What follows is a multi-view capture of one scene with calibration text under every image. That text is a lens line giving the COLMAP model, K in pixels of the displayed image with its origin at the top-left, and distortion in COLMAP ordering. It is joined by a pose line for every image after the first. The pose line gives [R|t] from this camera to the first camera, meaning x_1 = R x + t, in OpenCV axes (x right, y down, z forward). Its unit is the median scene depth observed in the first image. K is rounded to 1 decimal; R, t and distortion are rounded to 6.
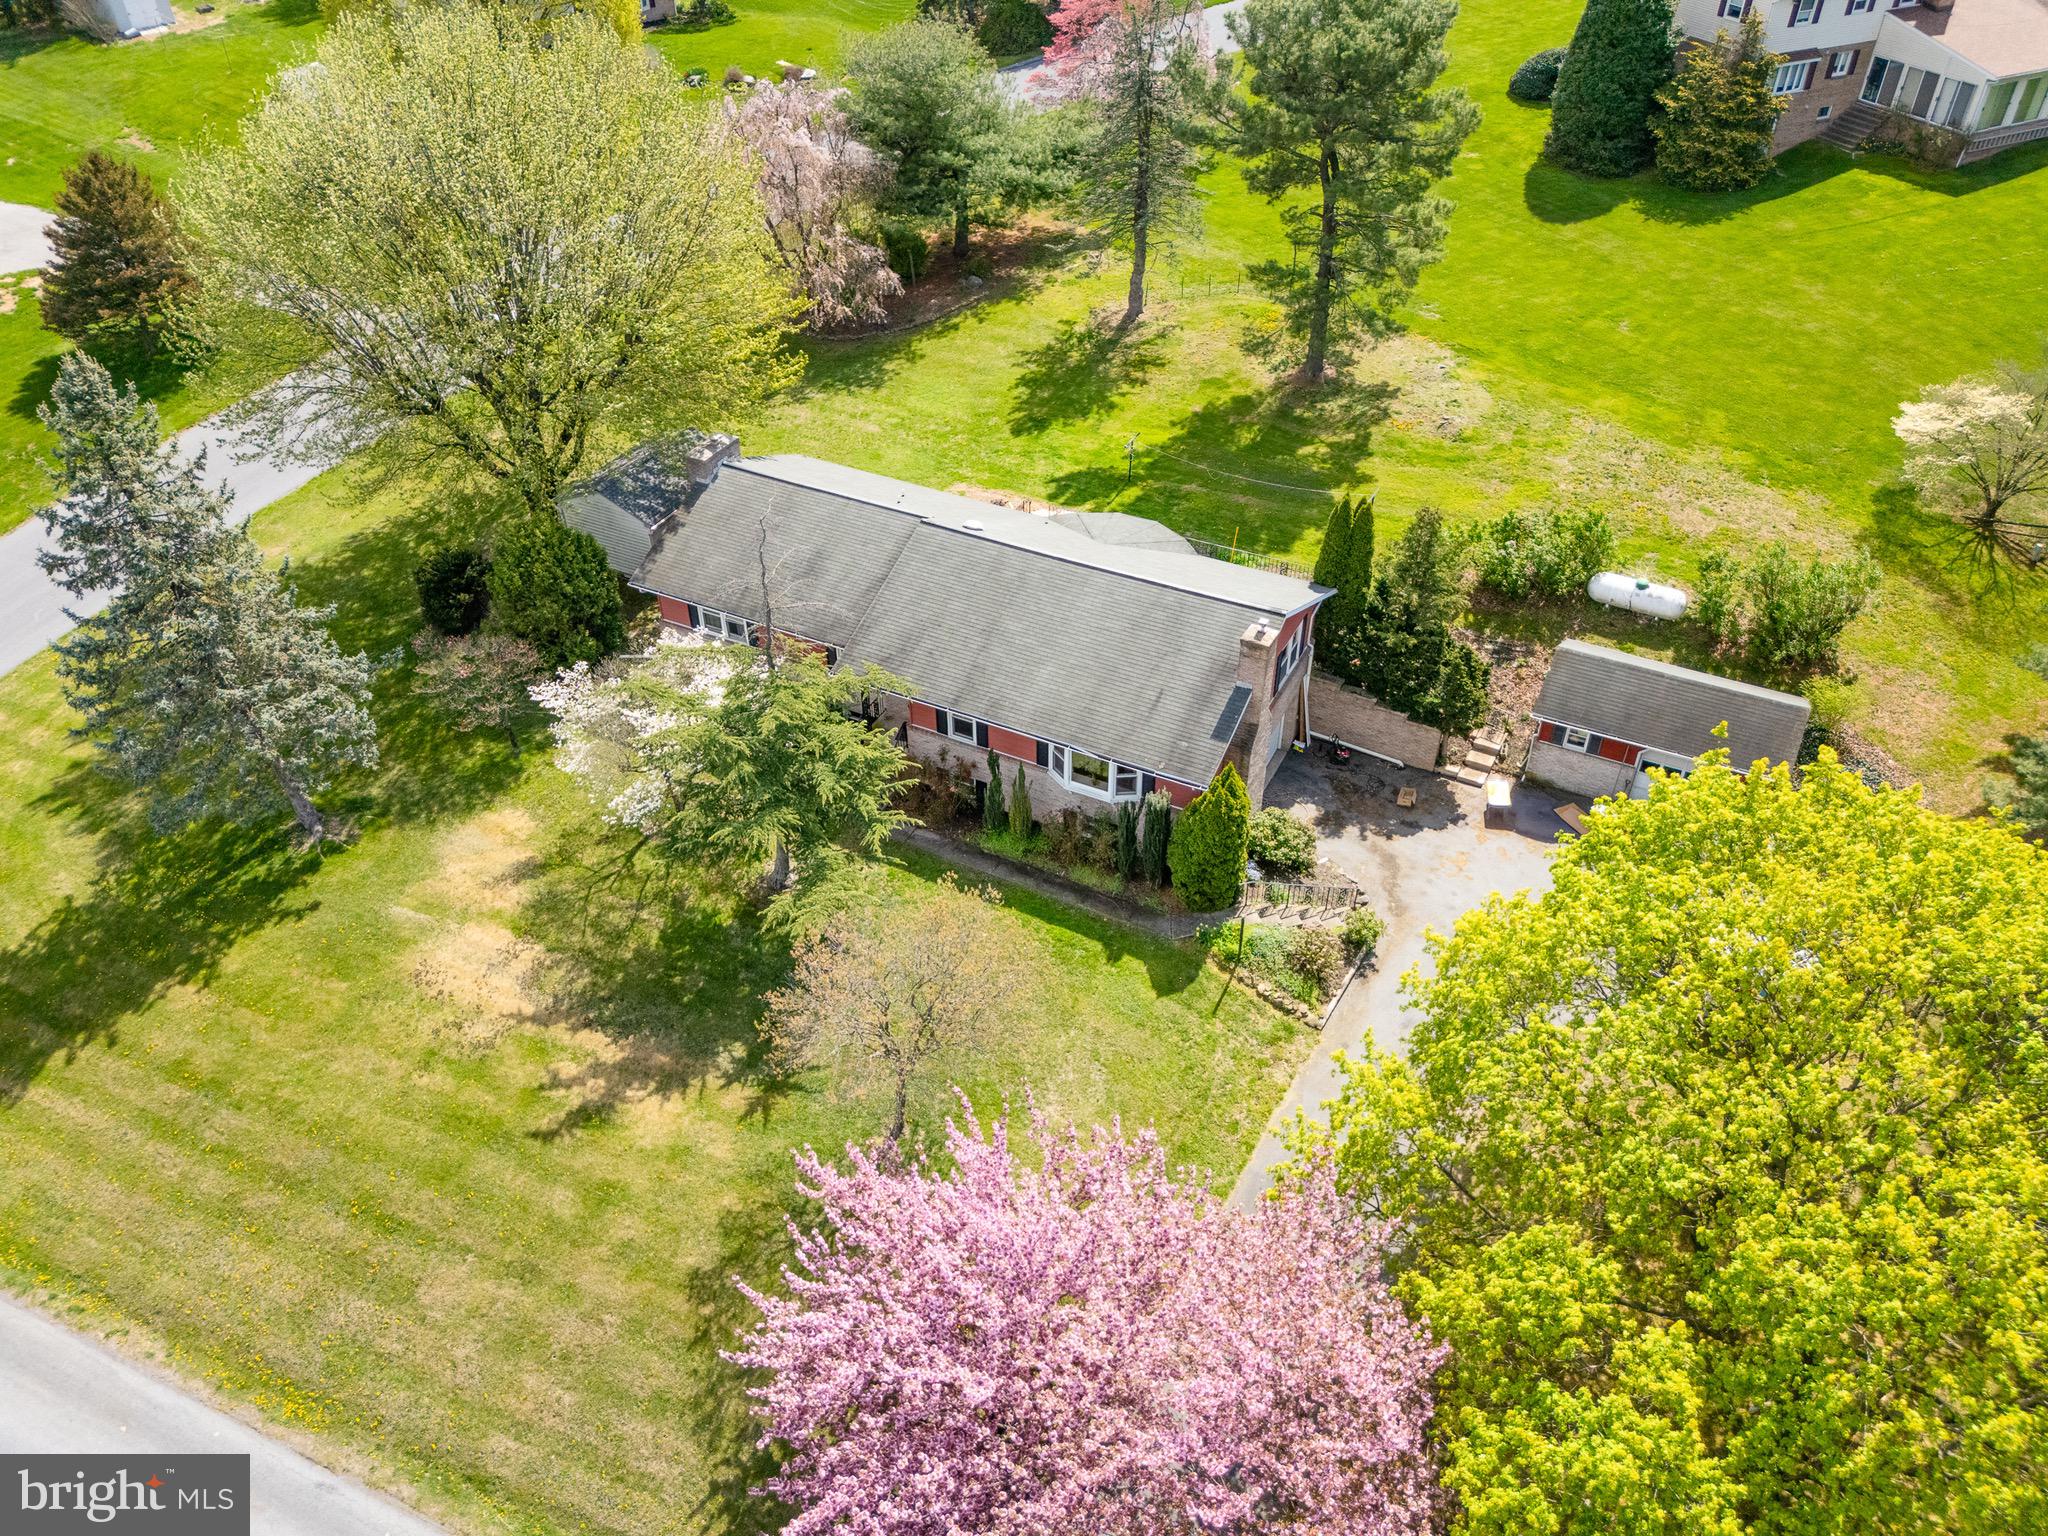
lens RADIAL K [[1534.0, 0, 1018.8], [0, 1534.0, 770.0], [0, 0, 1]] dist [0.057896, -0.044882]
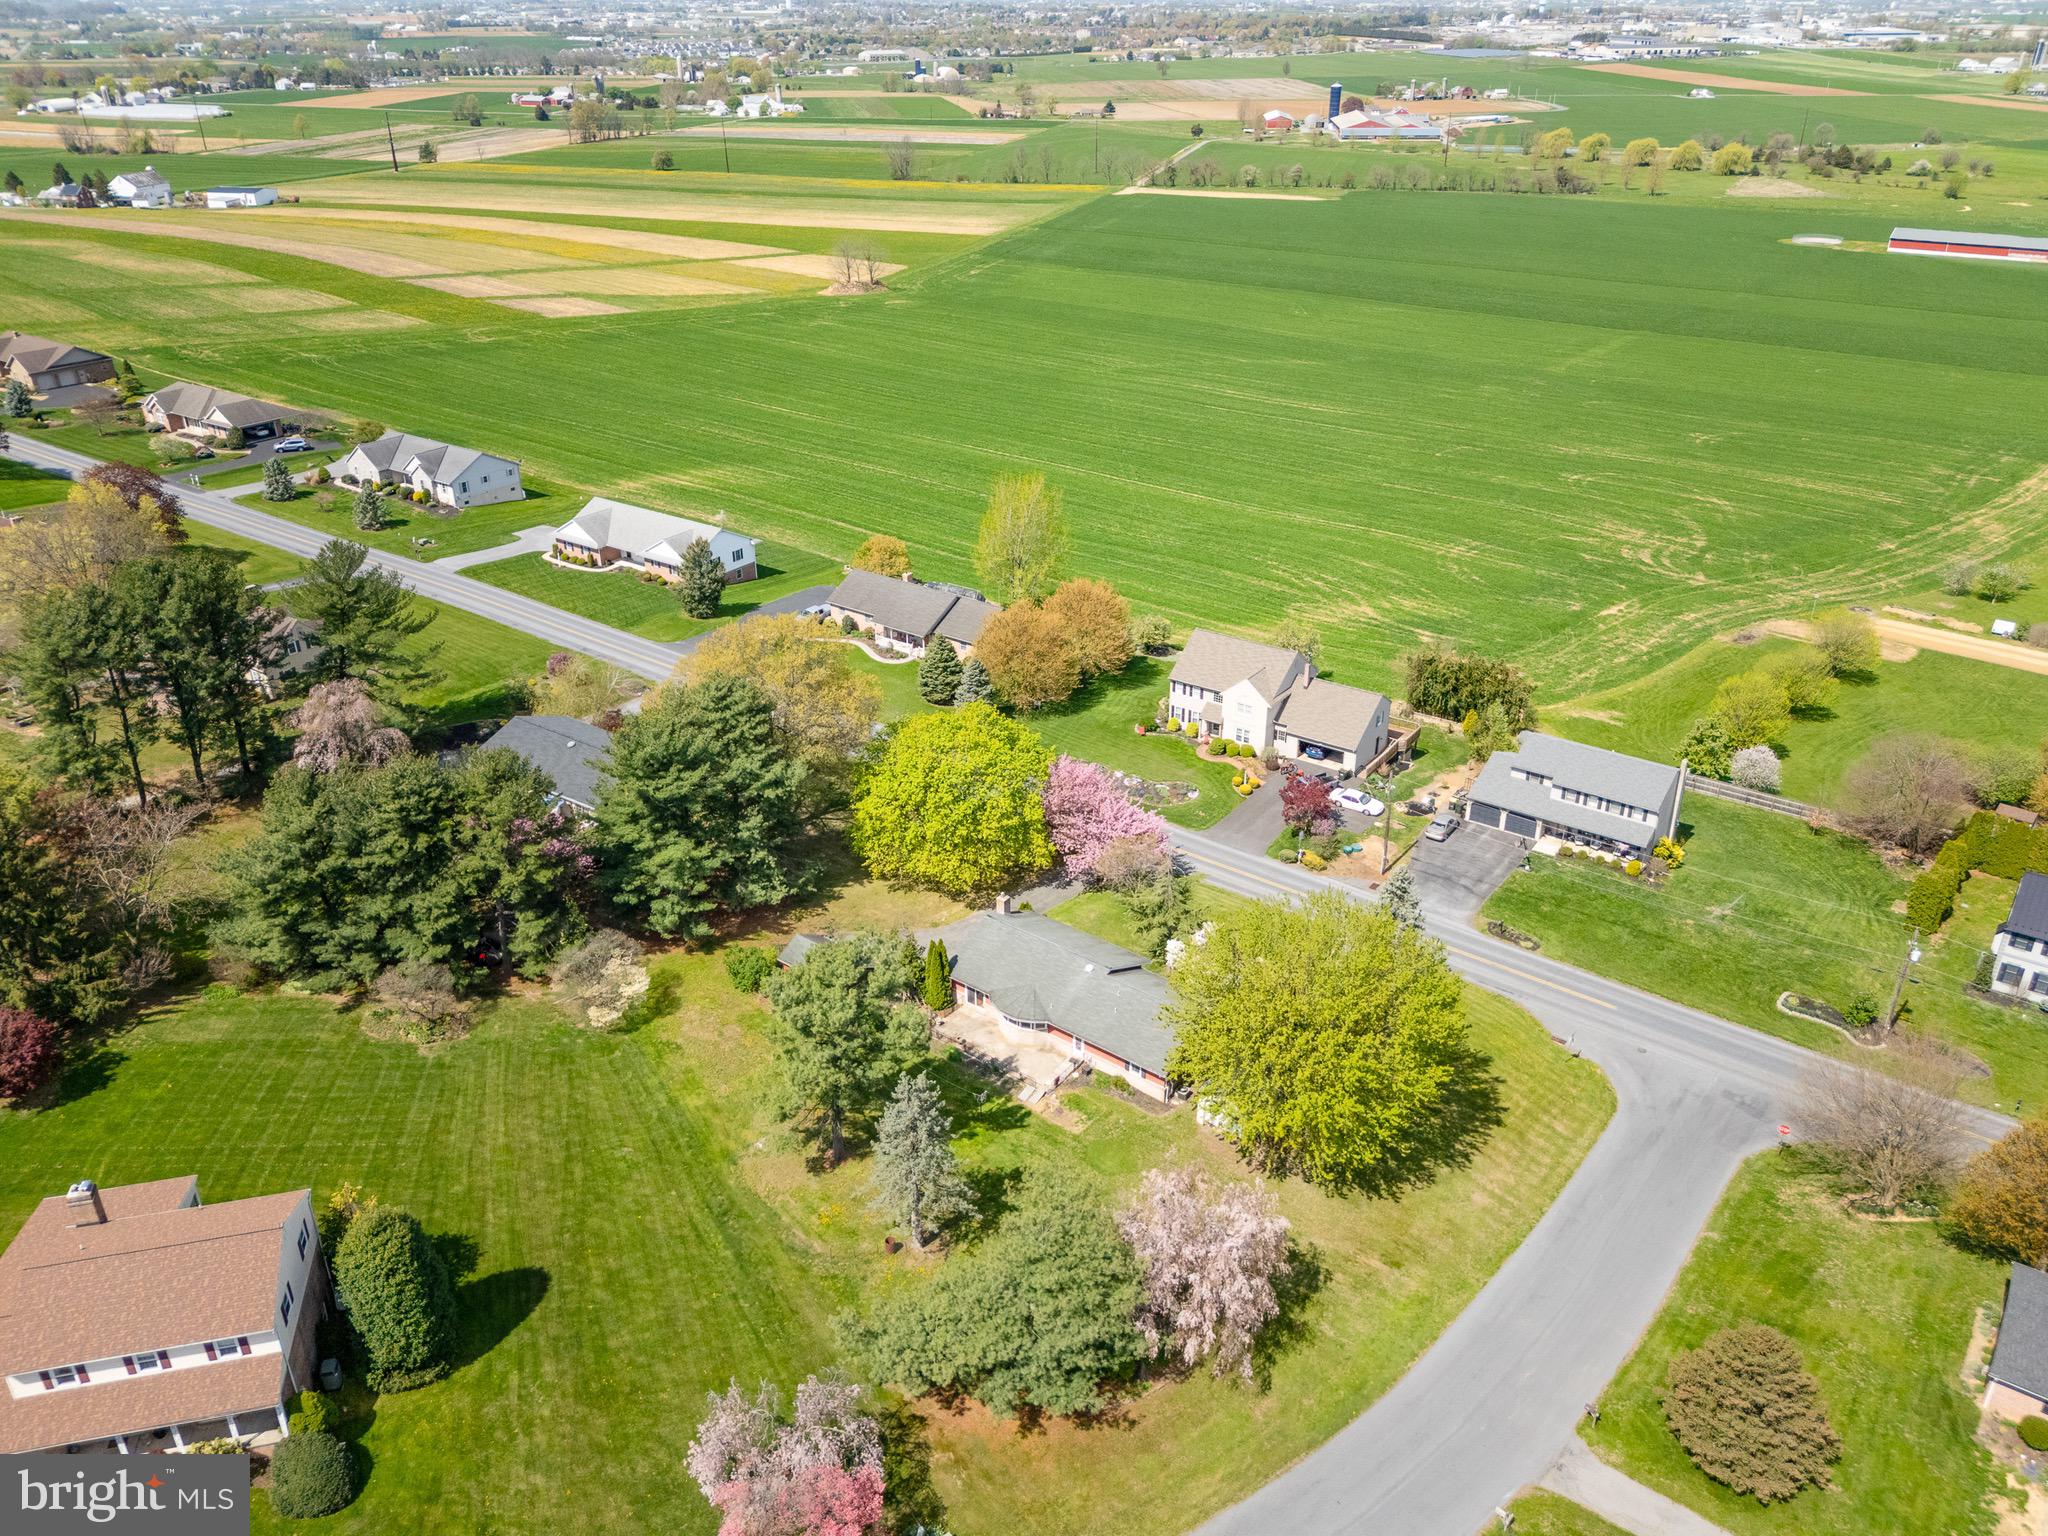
lens RADIAL K [[1534.0, 0, 1026.8], [0, 1534.0, 773.9], [0, 0, 1]] dist [0.057896, -0.044882]
pose [[-0.983642, -0.071115, 0.165501, -0.297612], [0.121434, 0.416824, 0.900839, -2.366629], [-0.133048, 0.906201, -0.401370, 1.643057]]
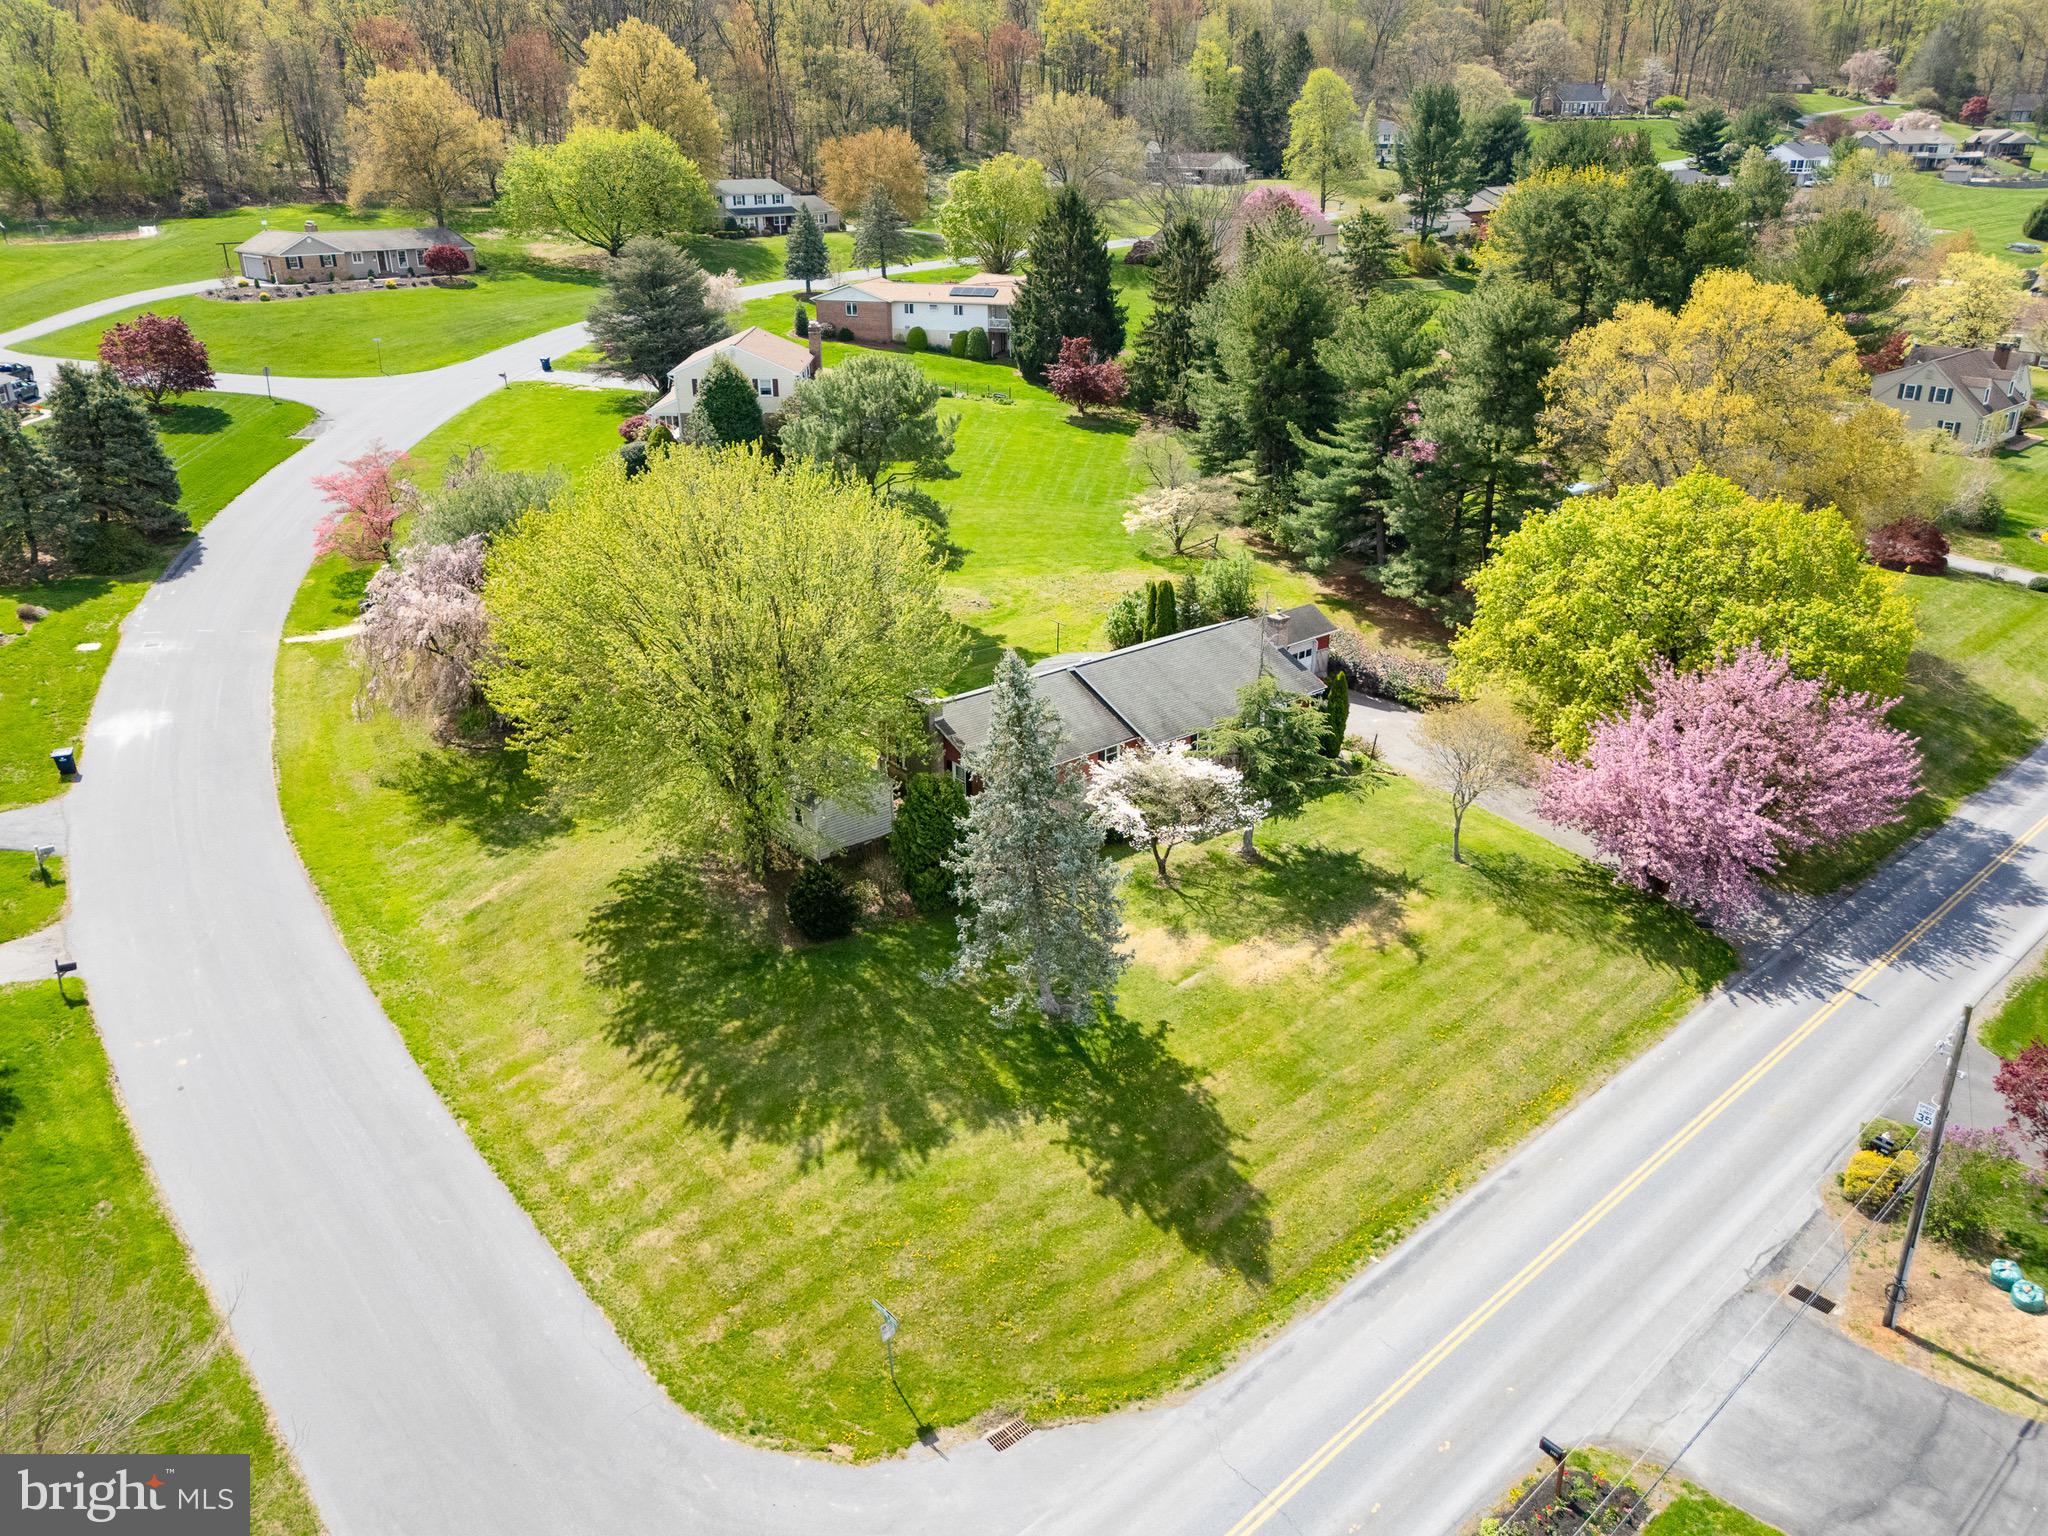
lens RADIAL K [[1534.0, 0, 1023.3], [0, 1534.0, 758.2], [0, 0, 1]] dist [0.057896, -0.044882]
pose [[0.385626, -0.343209, 0.856446, -1.365561], [0.578511, 0.813053, 0.065338, -0.210225], [-0.718761, 0.470268, 0.512085, 0.295528]]
